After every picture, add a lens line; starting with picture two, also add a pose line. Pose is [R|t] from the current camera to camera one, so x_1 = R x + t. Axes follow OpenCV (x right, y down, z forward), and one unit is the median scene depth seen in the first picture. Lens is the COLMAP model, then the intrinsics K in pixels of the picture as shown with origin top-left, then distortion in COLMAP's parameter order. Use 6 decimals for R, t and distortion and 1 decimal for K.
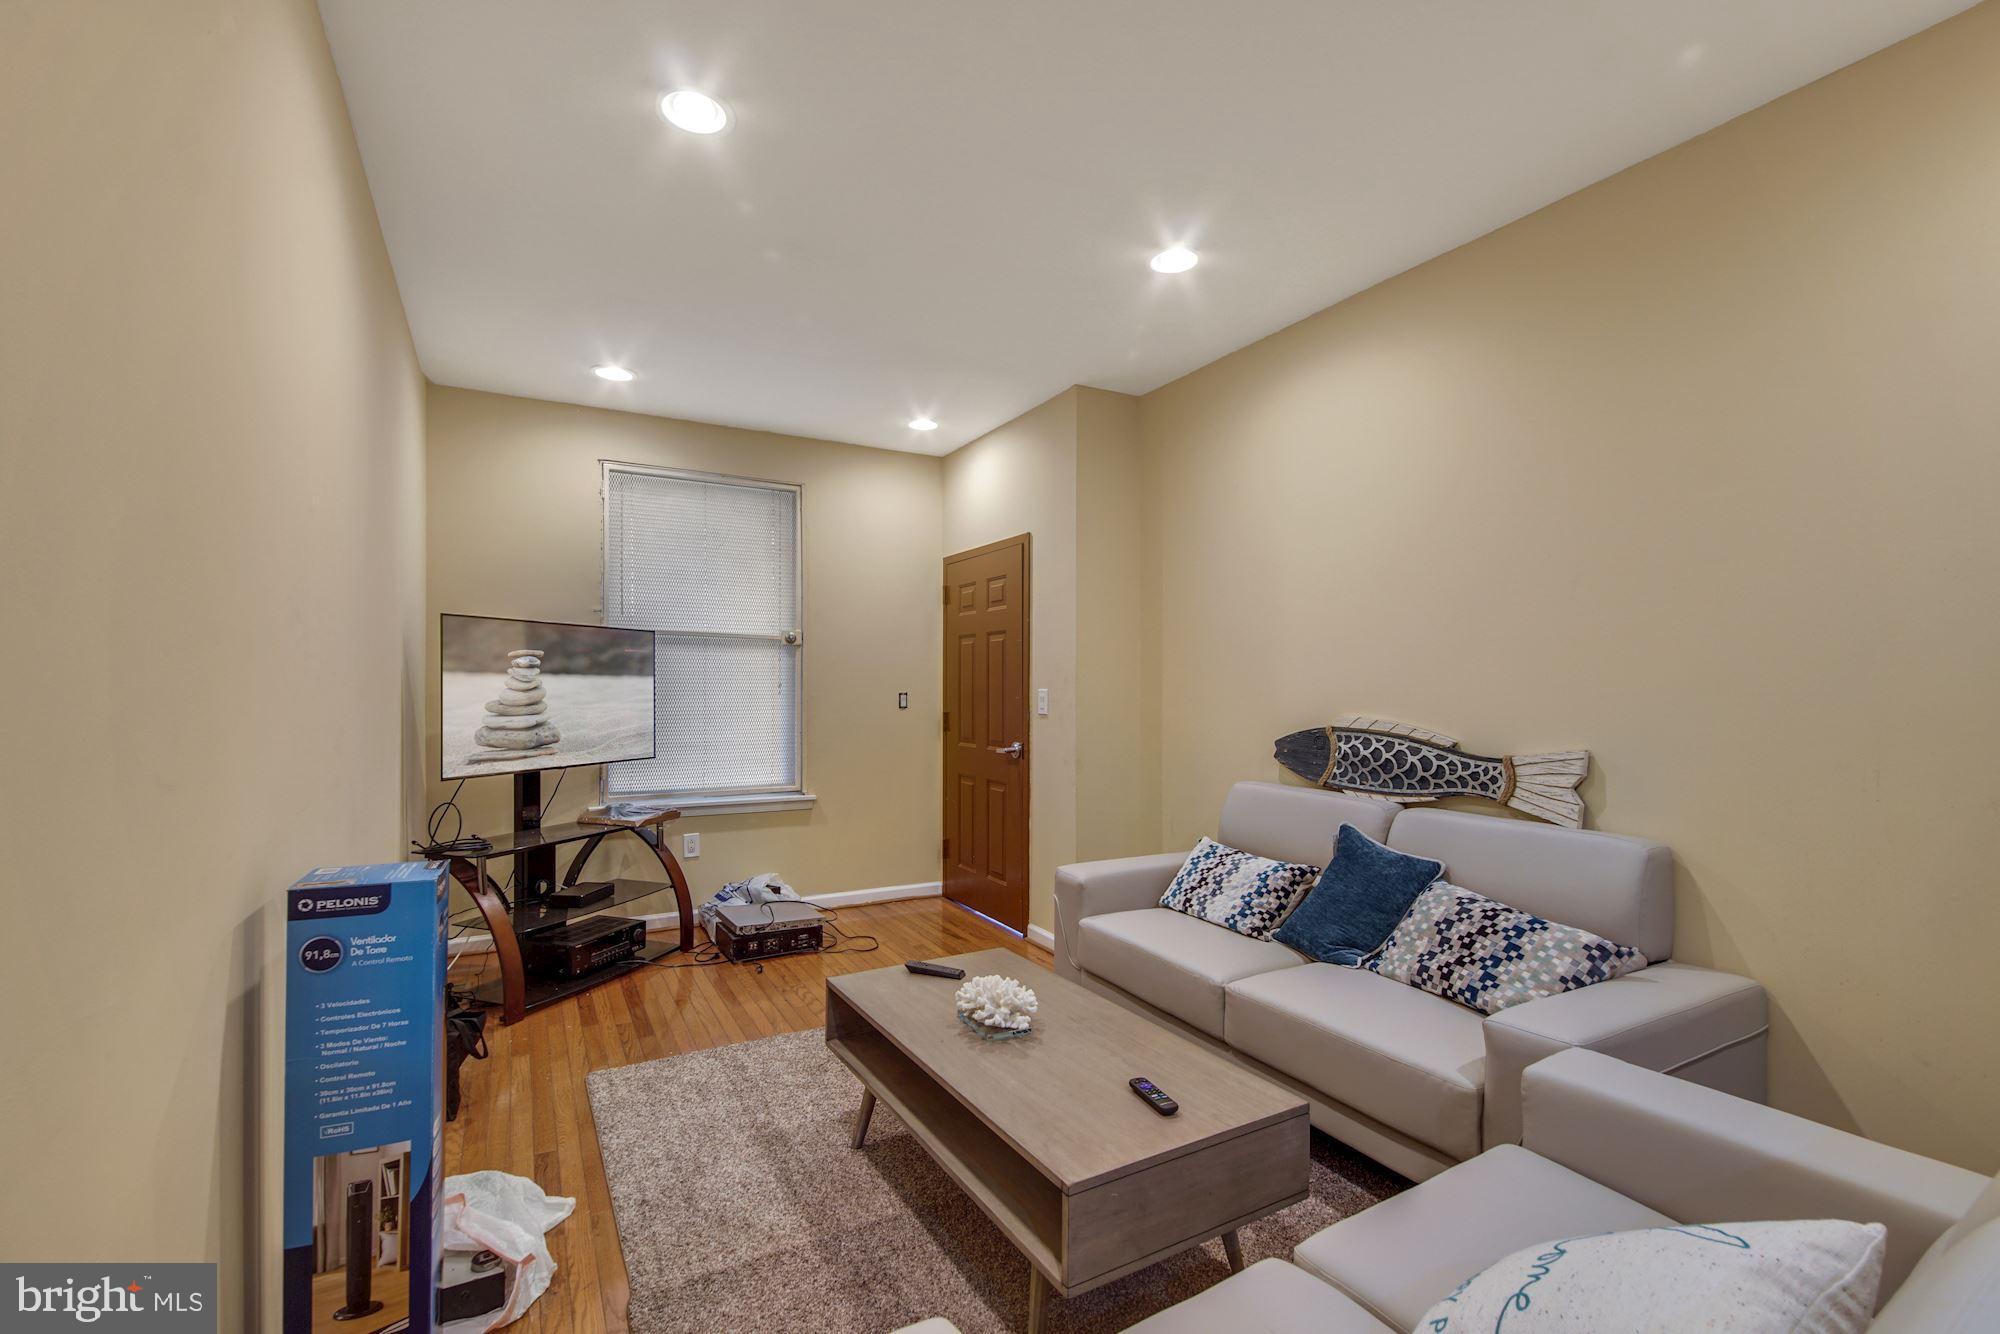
lens RADIAL K [[866.1, 0, 995.0], [0, 866.1, 679.8], [0, 0, 1]] dist [0.030897, -0.020858]
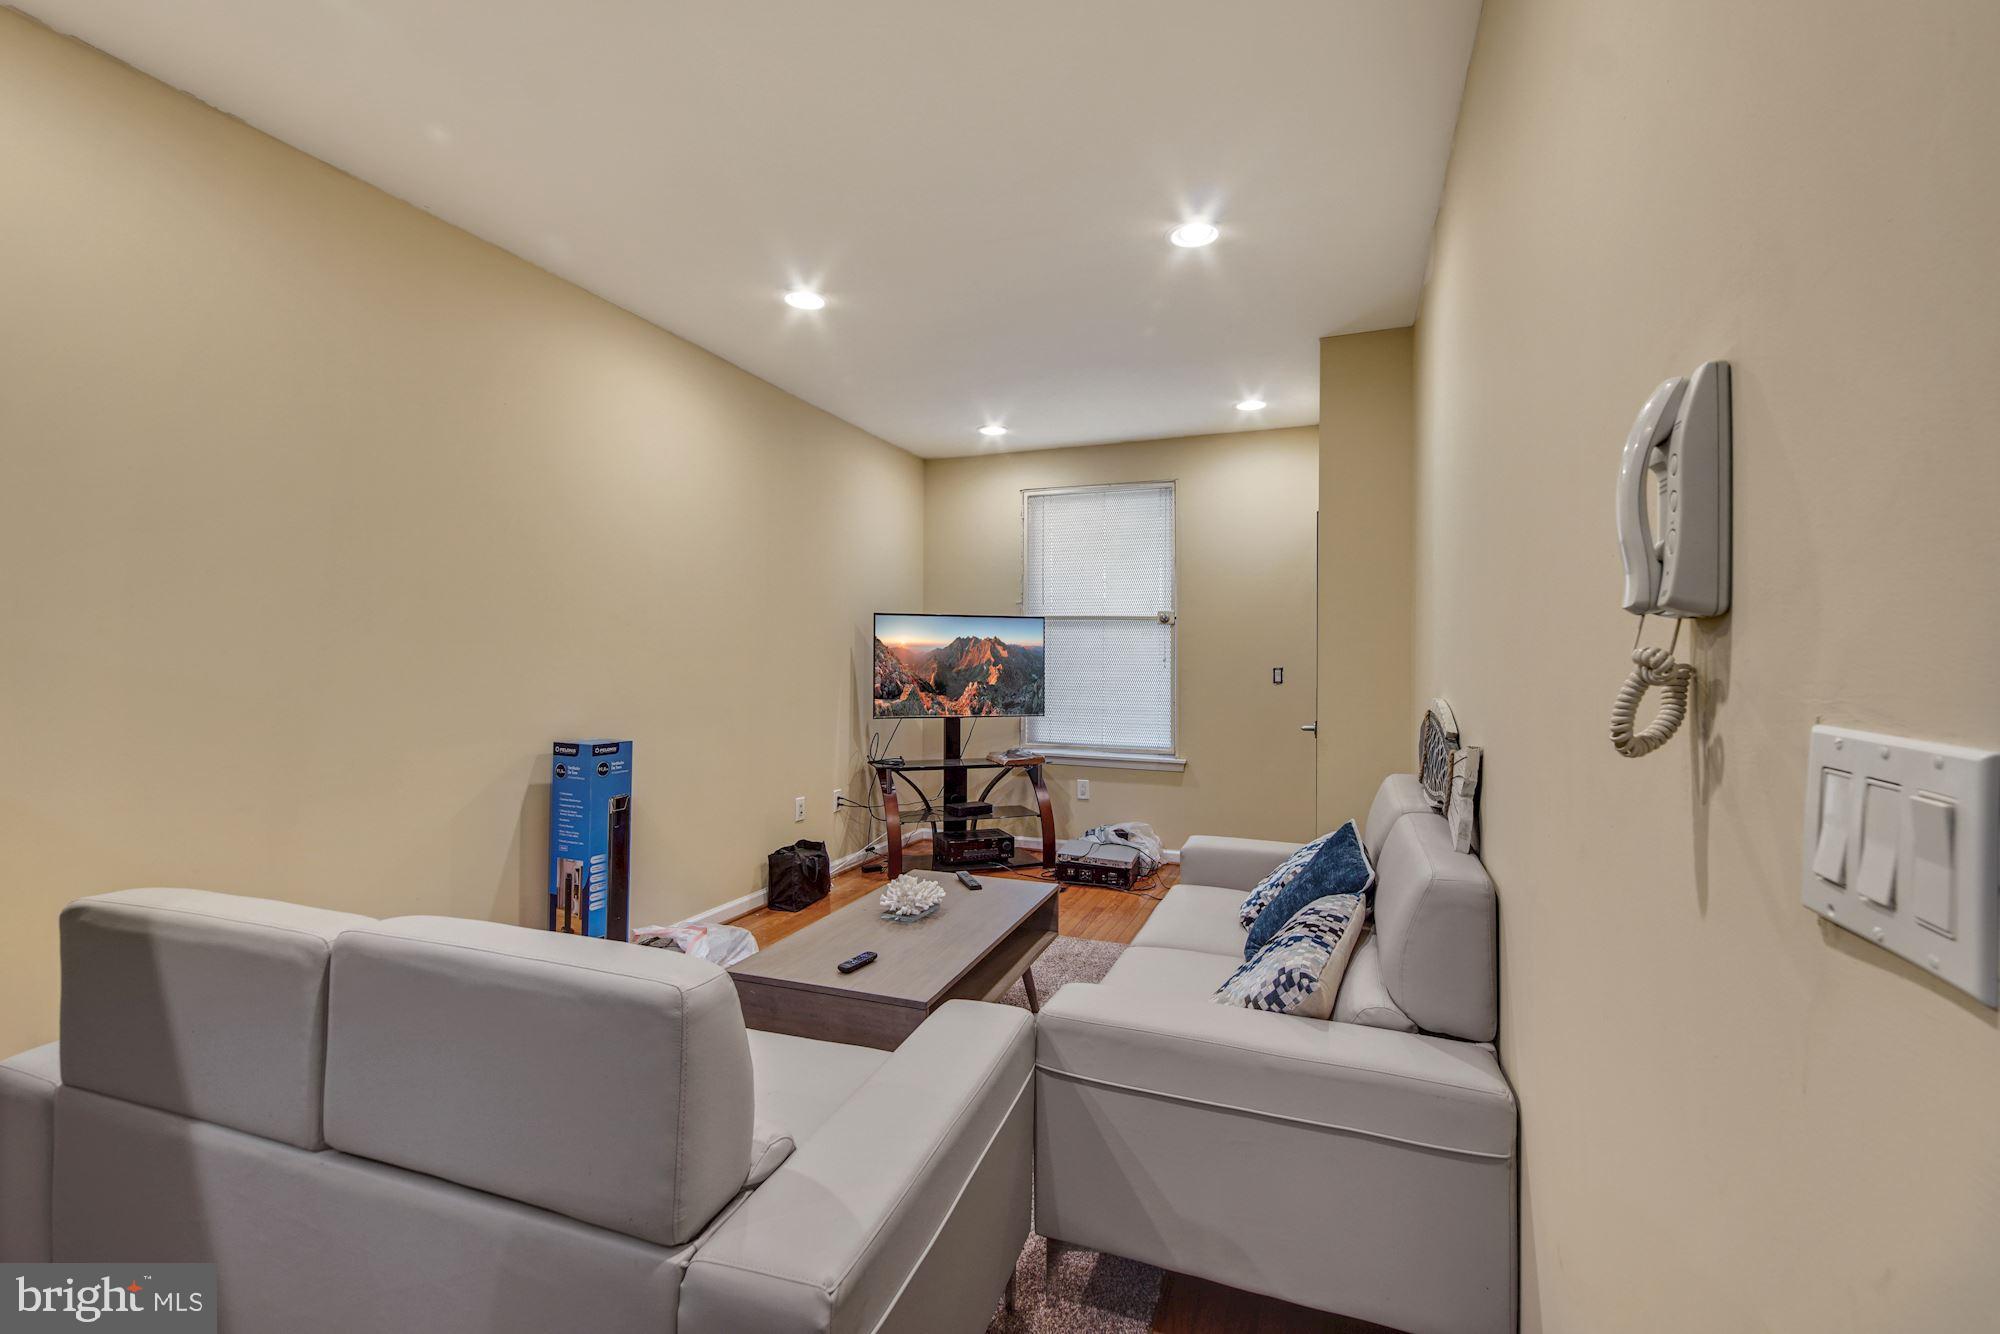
lens RADIAL K [[865.1, 0, 996.0], [0, 865.1, 654.9], [0, 0, 1]] dist [0.027477, -0.013550]
pose [[0.644320, -0.001624, -0.764755, 0.583275], [-0.000540, 0.999997, -0.002578, 0.003472], [0.764756, 0.002074, 0.644316, 0.131360]]
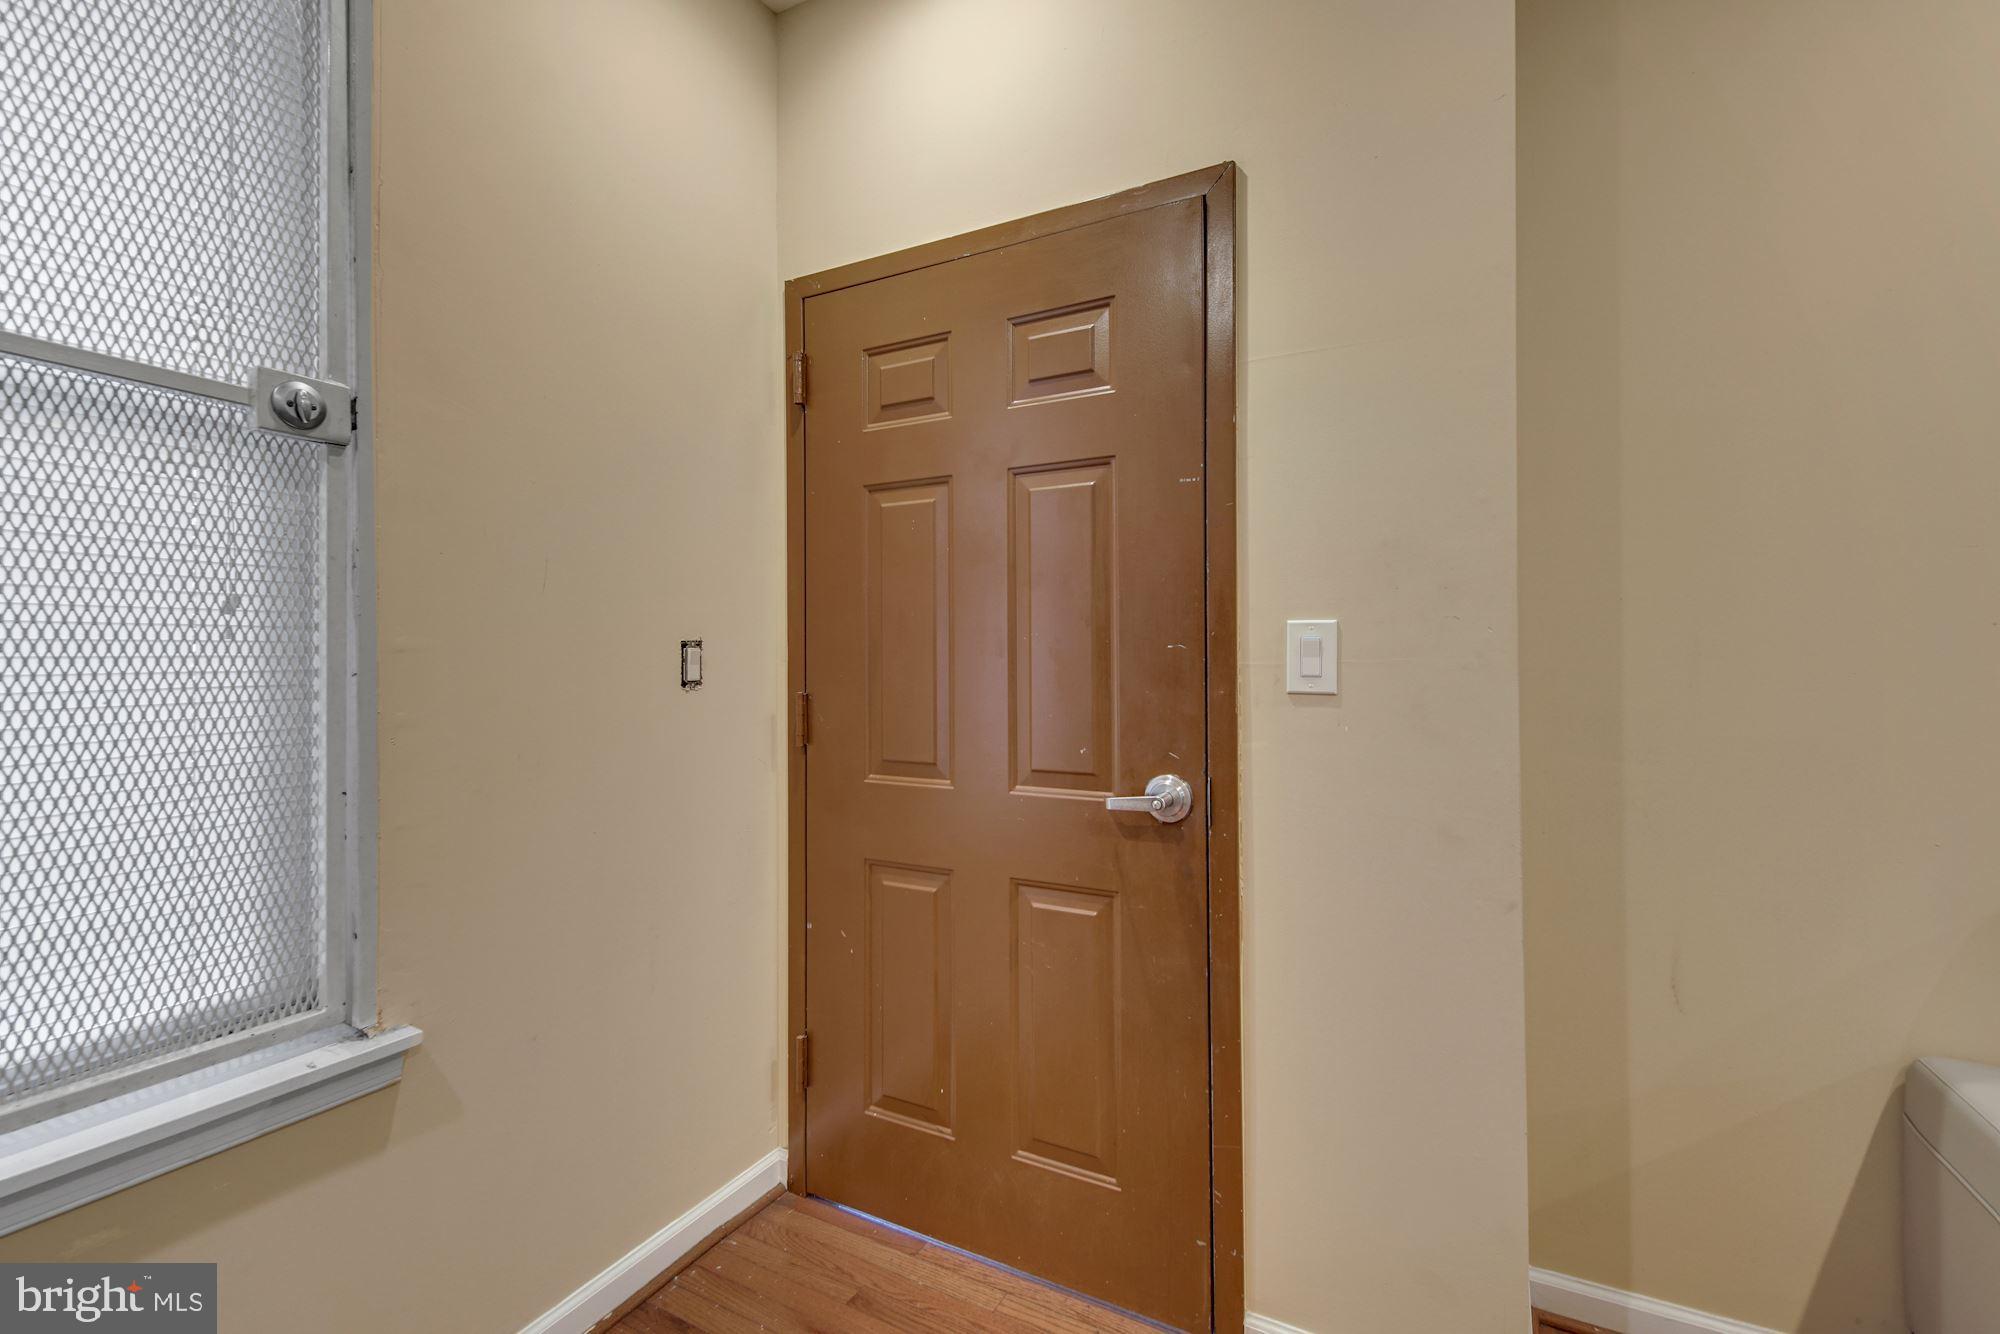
lens RADIAL K [[866.1, 0, 995.0], [0, 866.1, 679.8], [0, 0, 1]] dist [0.030897, -0.020858]
pose [[0.843657, -0.008056, 0.536822, -0.245974], [0.004886, 0.999961, 0.007327, 0.033174], [-0.536860, -0.003559, 0.843664, 0.832364]]
